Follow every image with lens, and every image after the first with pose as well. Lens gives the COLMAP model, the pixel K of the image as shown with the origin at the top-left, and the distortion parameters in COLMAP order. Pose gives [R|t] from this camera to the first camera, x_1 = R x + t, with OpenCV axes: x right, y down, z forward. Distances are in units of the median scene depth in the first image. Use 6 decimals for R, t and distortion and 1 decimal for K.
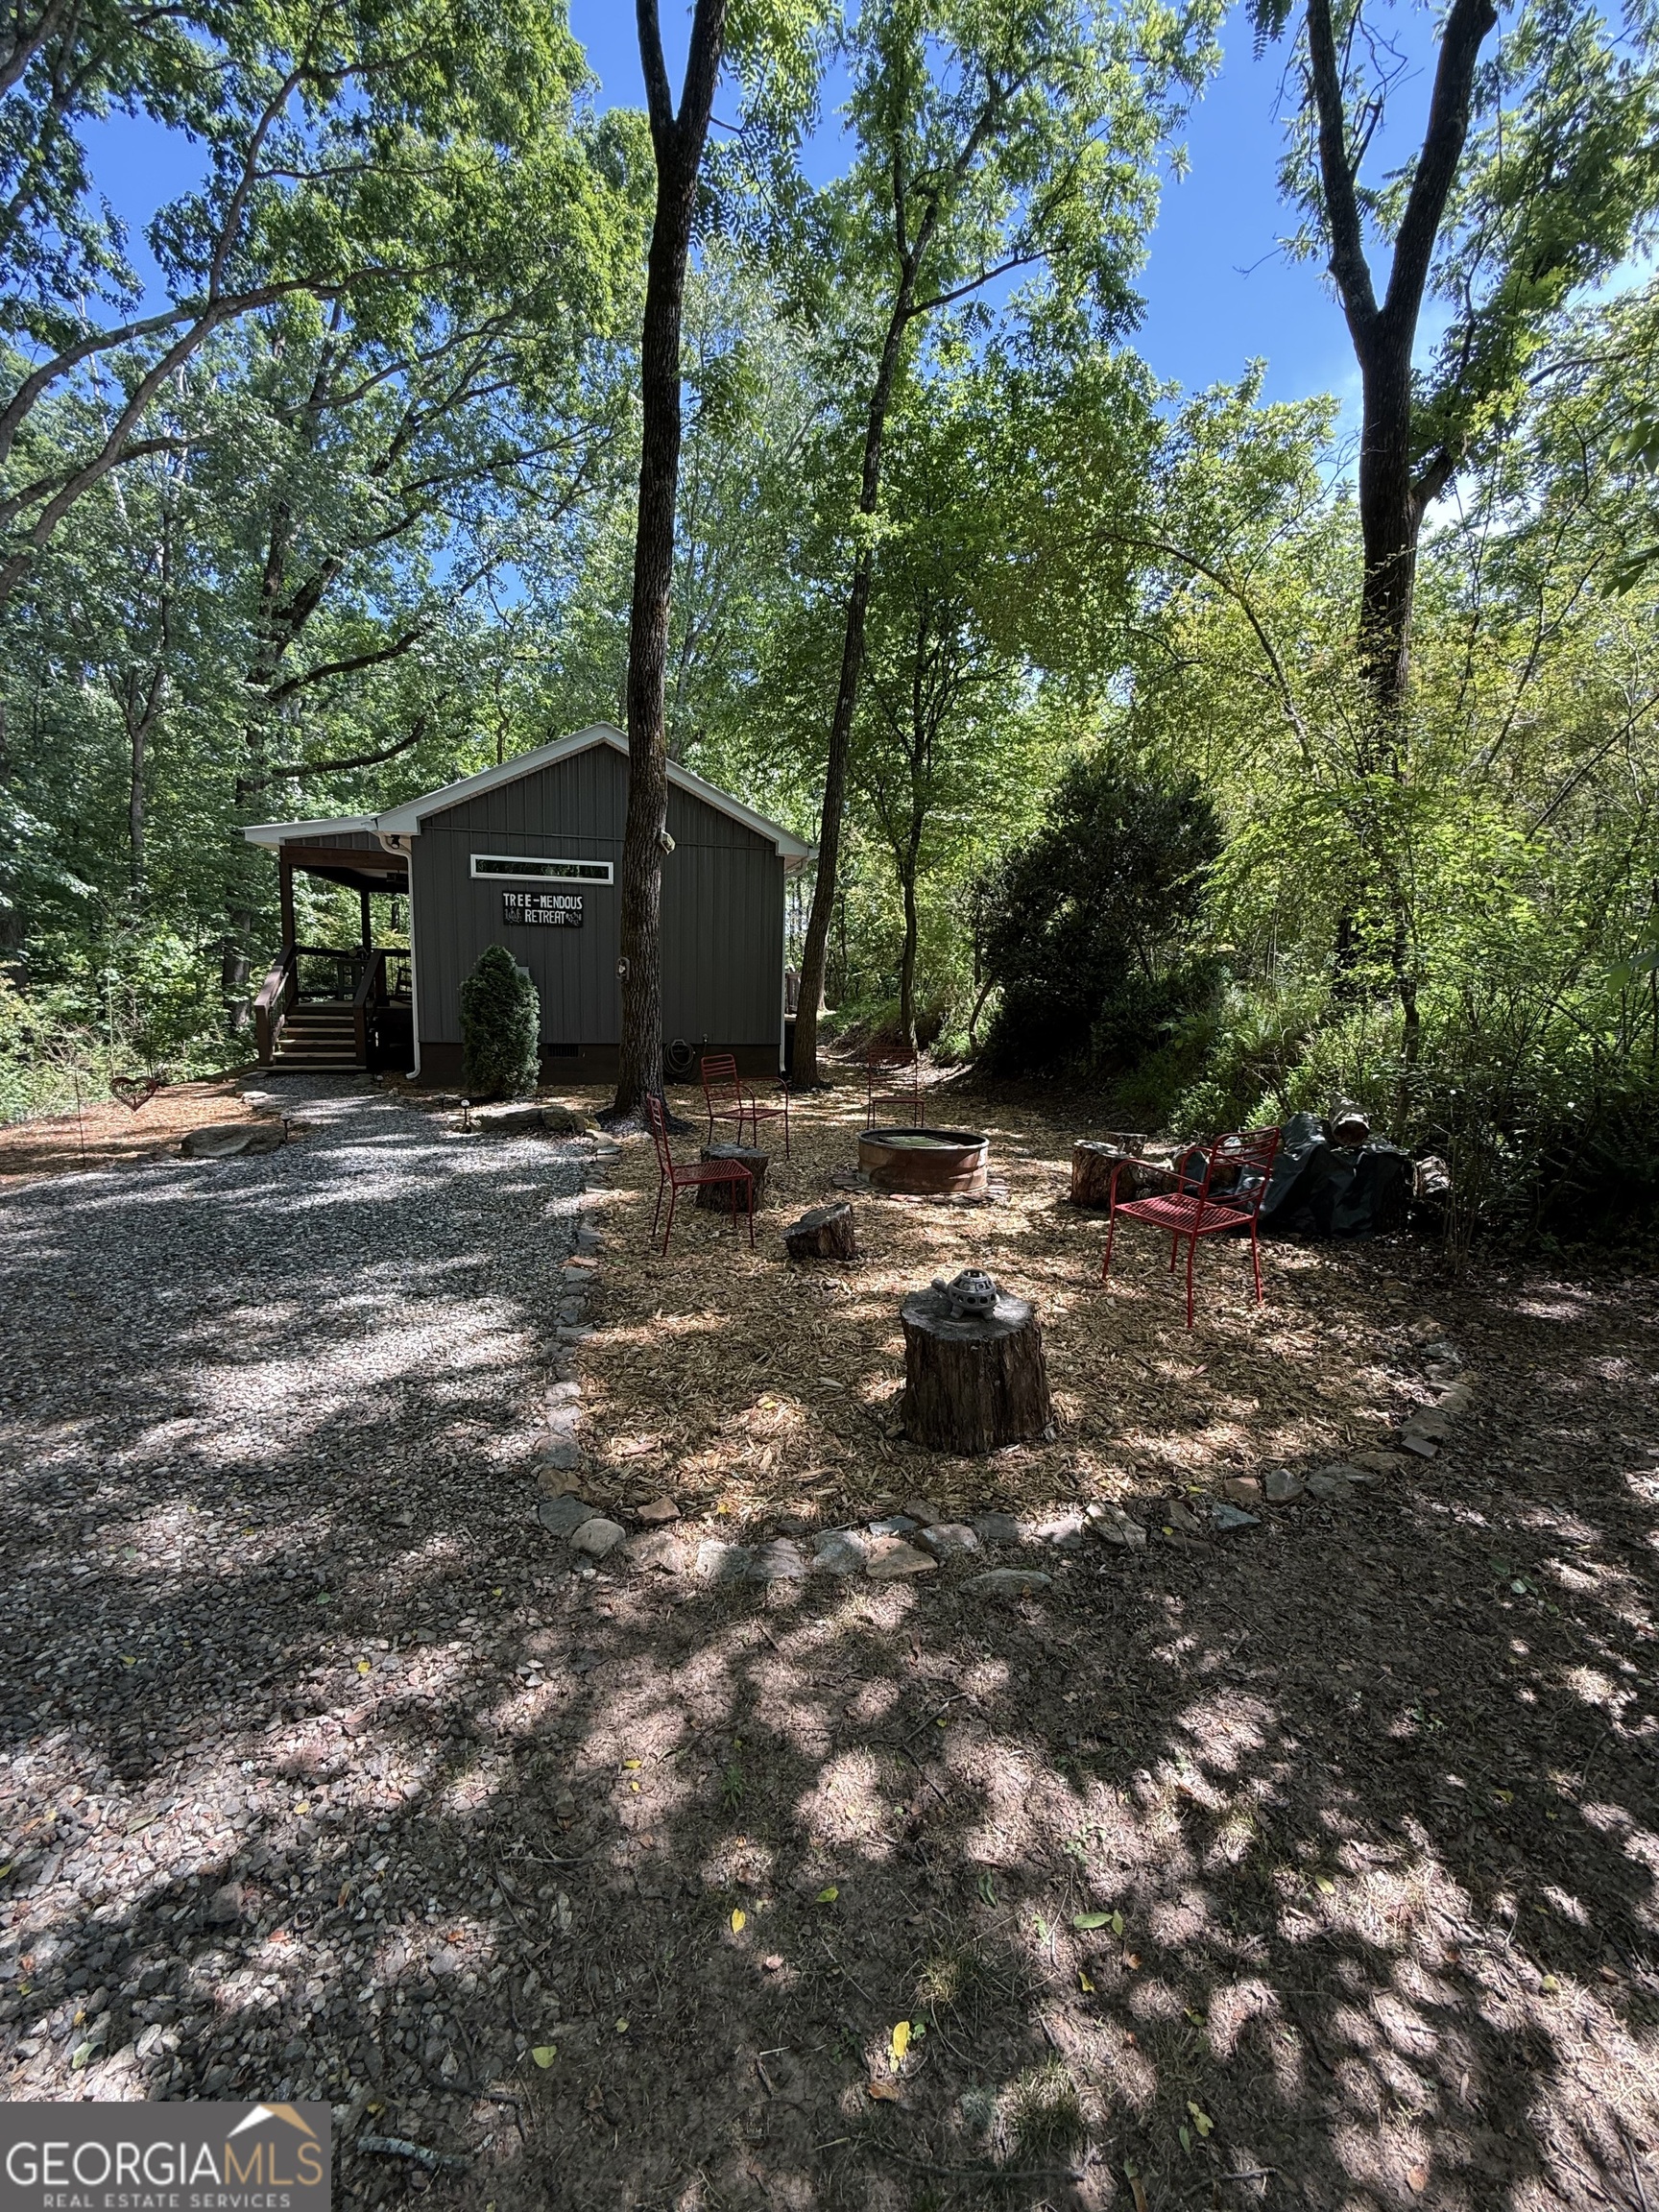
lens RADIAL K [[884.8, 0, 837.9], [0, 884.8, 1099.4], [0, 0, 1]] dist [-0.001580, 0.000723]
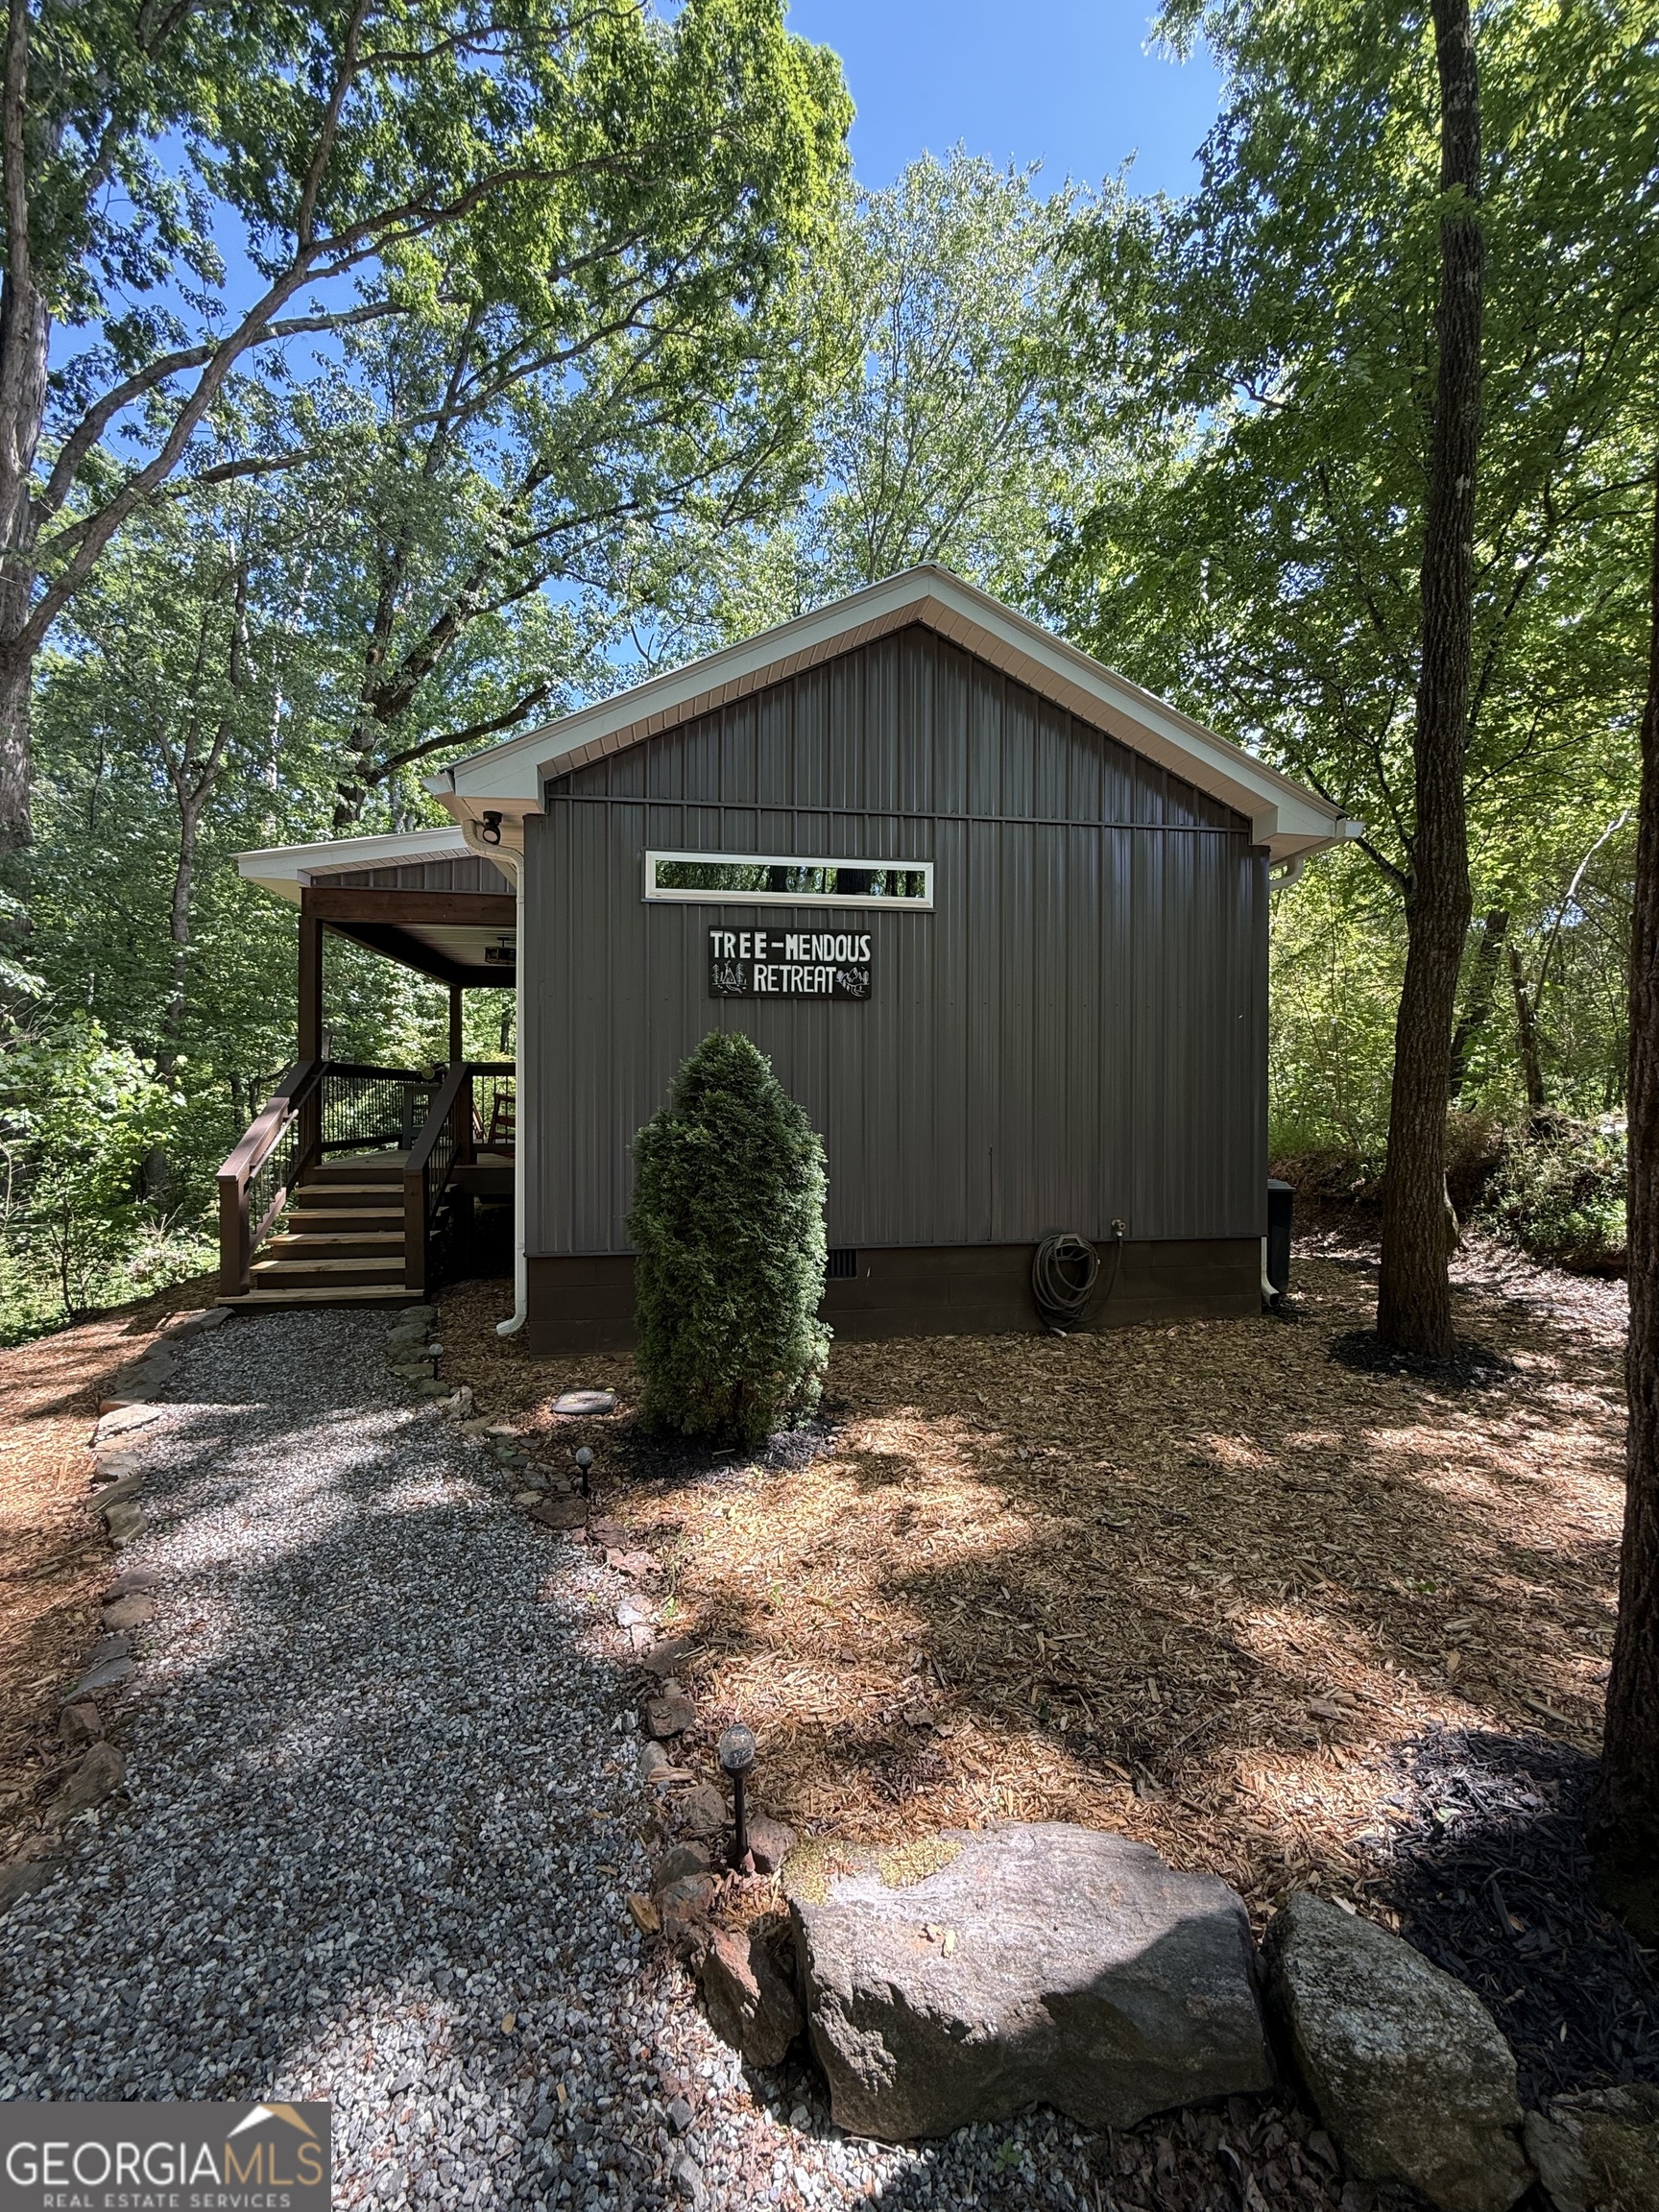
lens RADIAL K [[884.8, 0, 836.6], [0, 884.8, 1100.3], [0, 0, 1]] dist [-0.001580, 0.000723]
pose [[0.994714, -0.025251, -0.099535, -0.225033], [0.012079, 0.991337, -0.130784, -0.069884], [0.101975, 0.128891, 0.986402, 0.468890]]
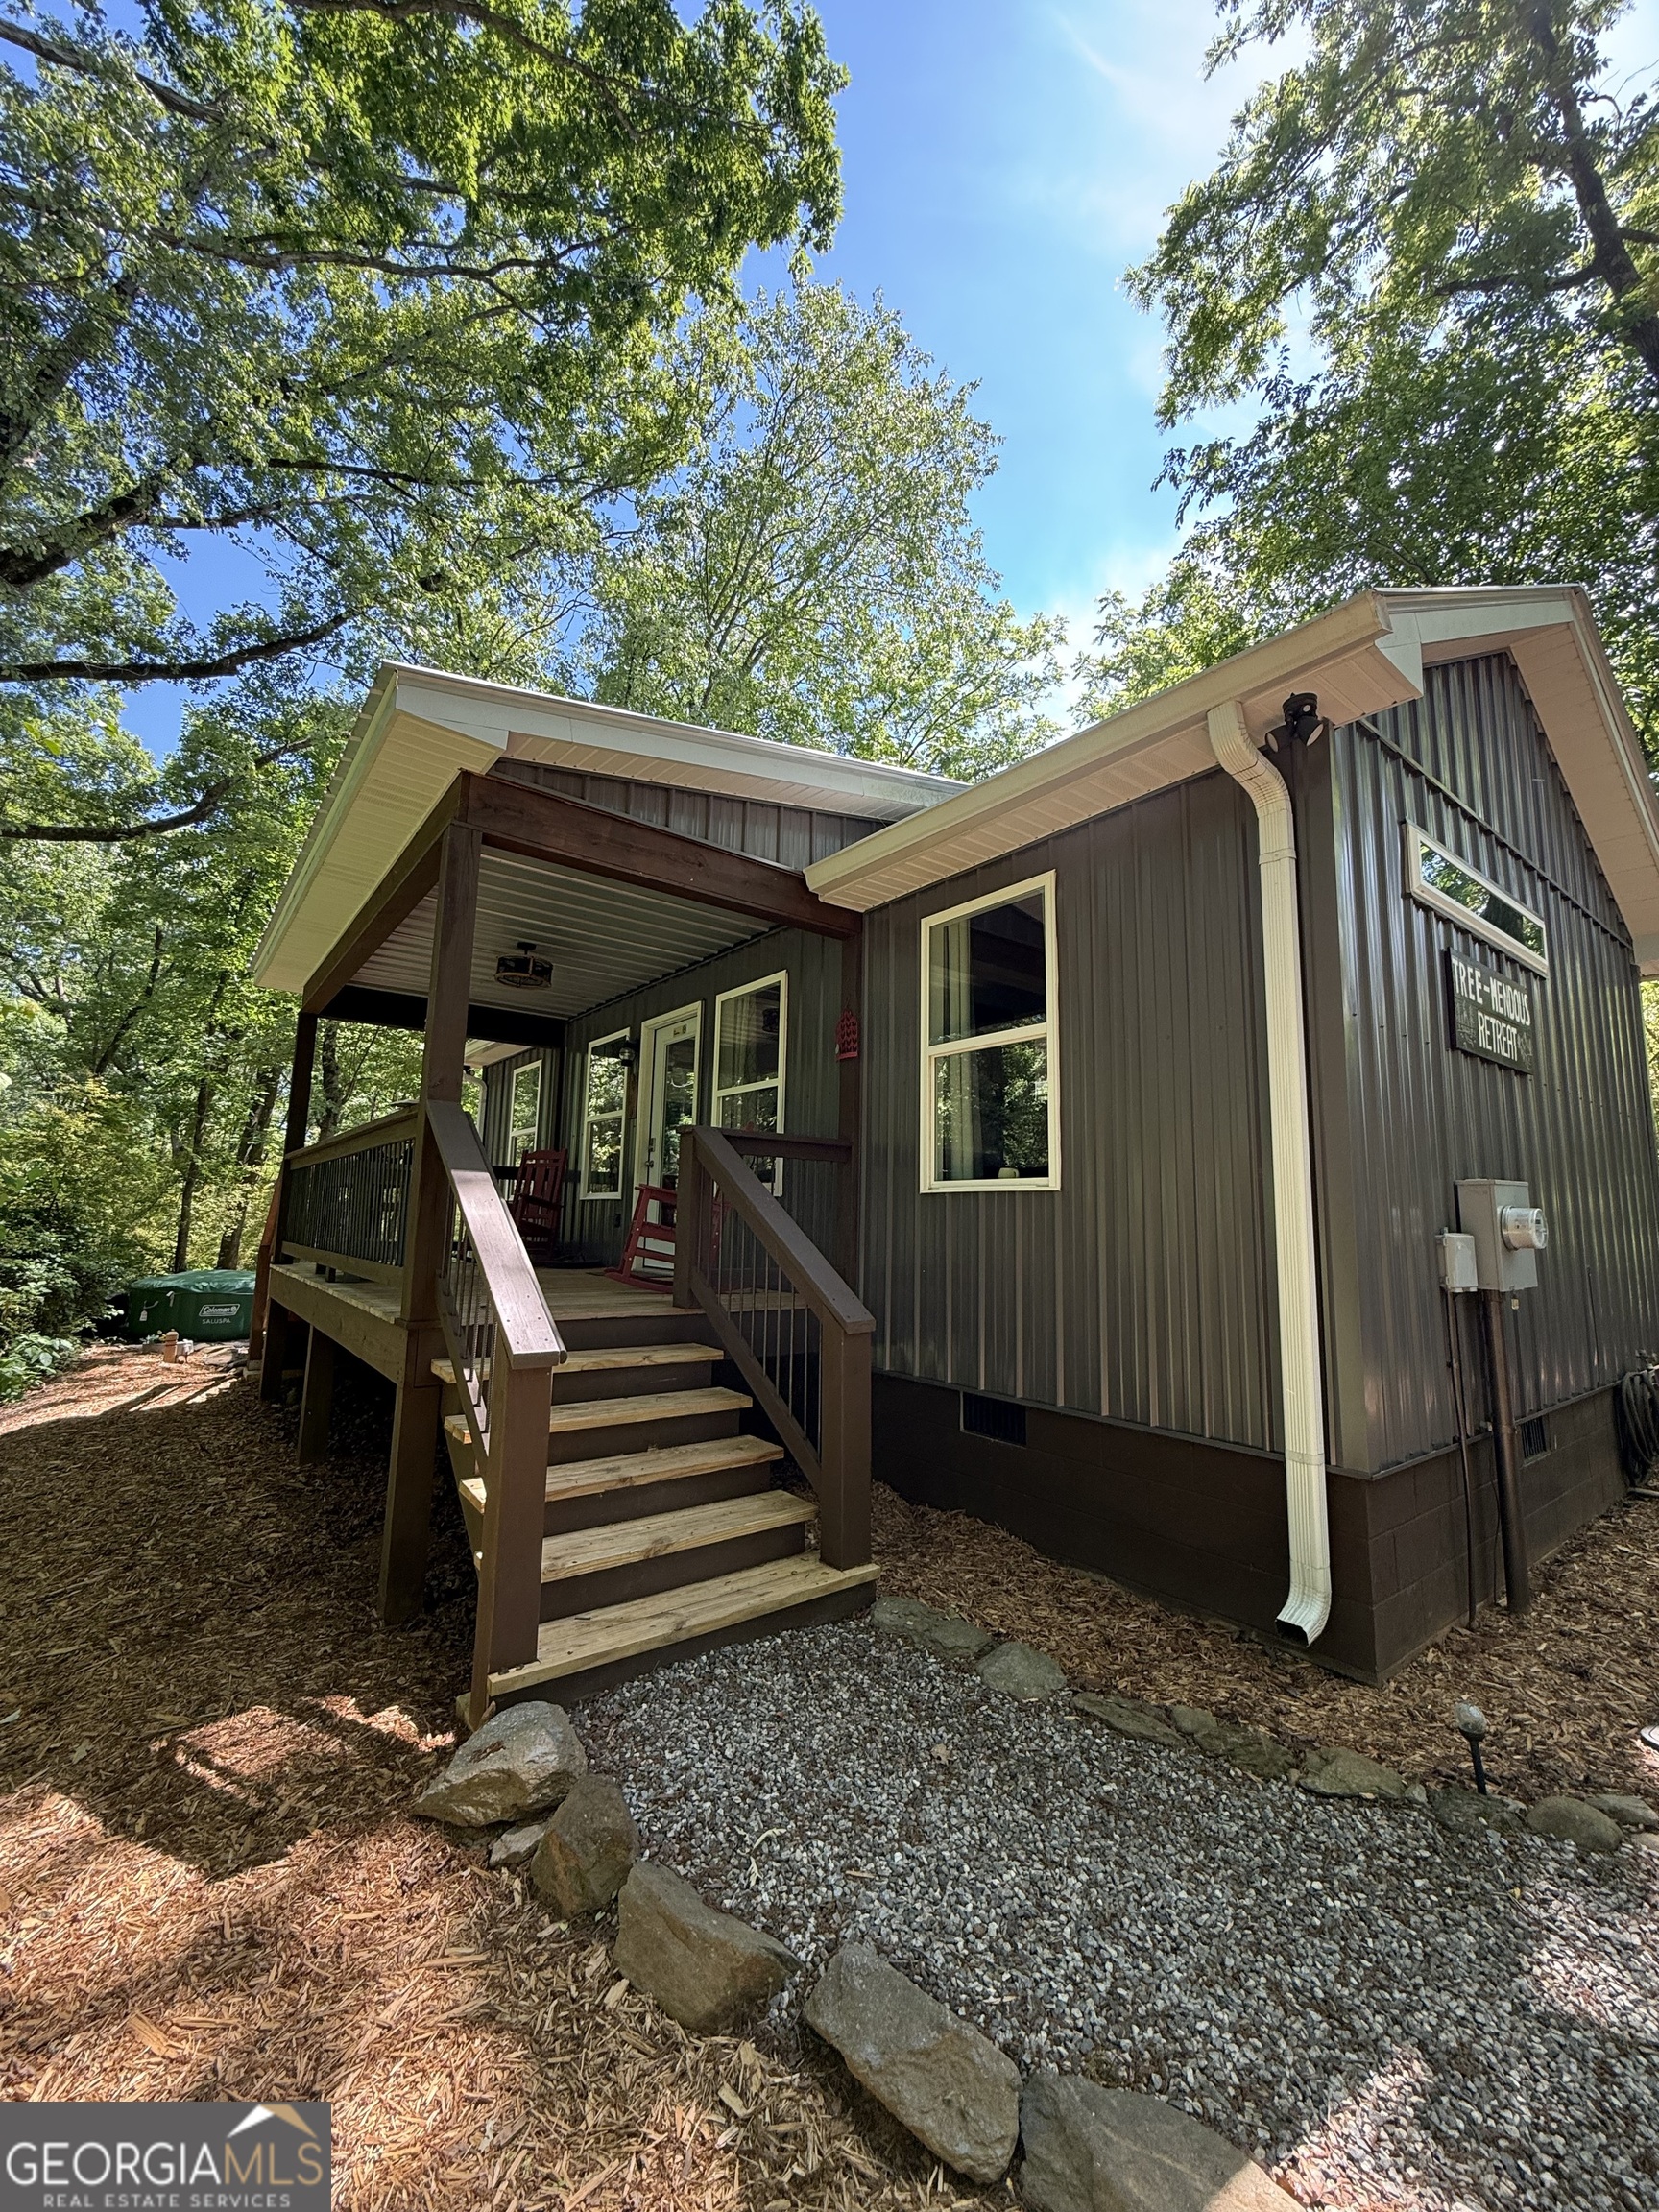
lens RADIAL K [[884.8, 0, 844.3], [0, 884.8, 1096.0], [0, 0, 1]] dist [-0.001580, 0.000723]
pose [[0.918100, 0.046379, 0.393626, -0.595516], [0.058711, 0.966260, -0.250789, -0.096387], [-0.391977, 0.253359, 0.884400, 0.682121]]
